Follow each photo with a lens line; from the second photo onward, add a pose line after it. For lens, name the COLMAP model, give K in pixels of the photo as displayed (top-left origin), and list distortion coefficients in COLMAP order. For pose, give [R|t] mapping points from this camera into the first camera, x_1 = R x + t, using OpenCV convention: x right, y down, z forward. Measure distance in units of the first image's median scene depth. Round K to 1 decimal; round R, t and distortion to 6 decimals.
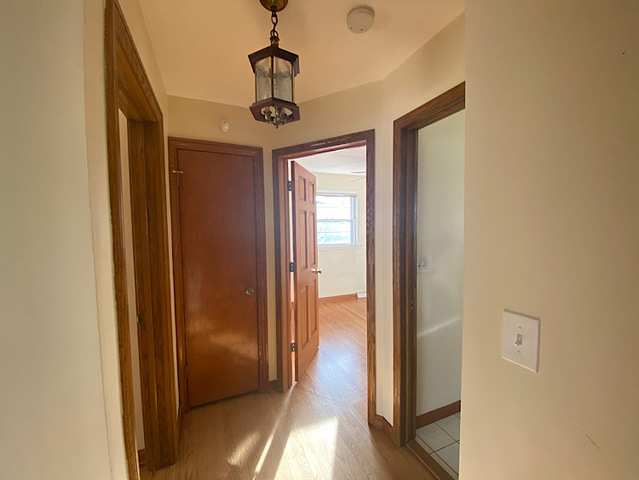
lens RADIAL K [[262.2, 0, 322.7], [0, 262.2, 243.0], [0, 0, 1]] dist [-0.001656, -0.003488]
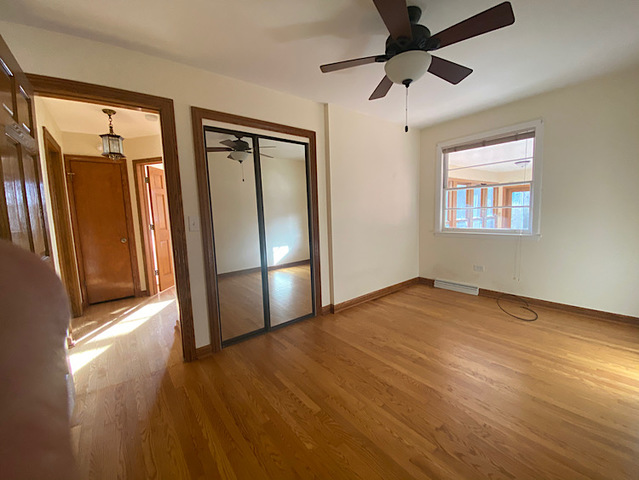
lens RADIAL K [[262.2, 0, 316.3], [0, 262.2, 237.4], [0, 0, 1]] dist [-0.001656, -0.003488]
pose [[0.969796, -0.048546, 0.239039, 0.552956], [0.039315, 0.998291, 0.043240, 0.137673], [-0.240730, -0.032536, 0.970047, -1.017181]]
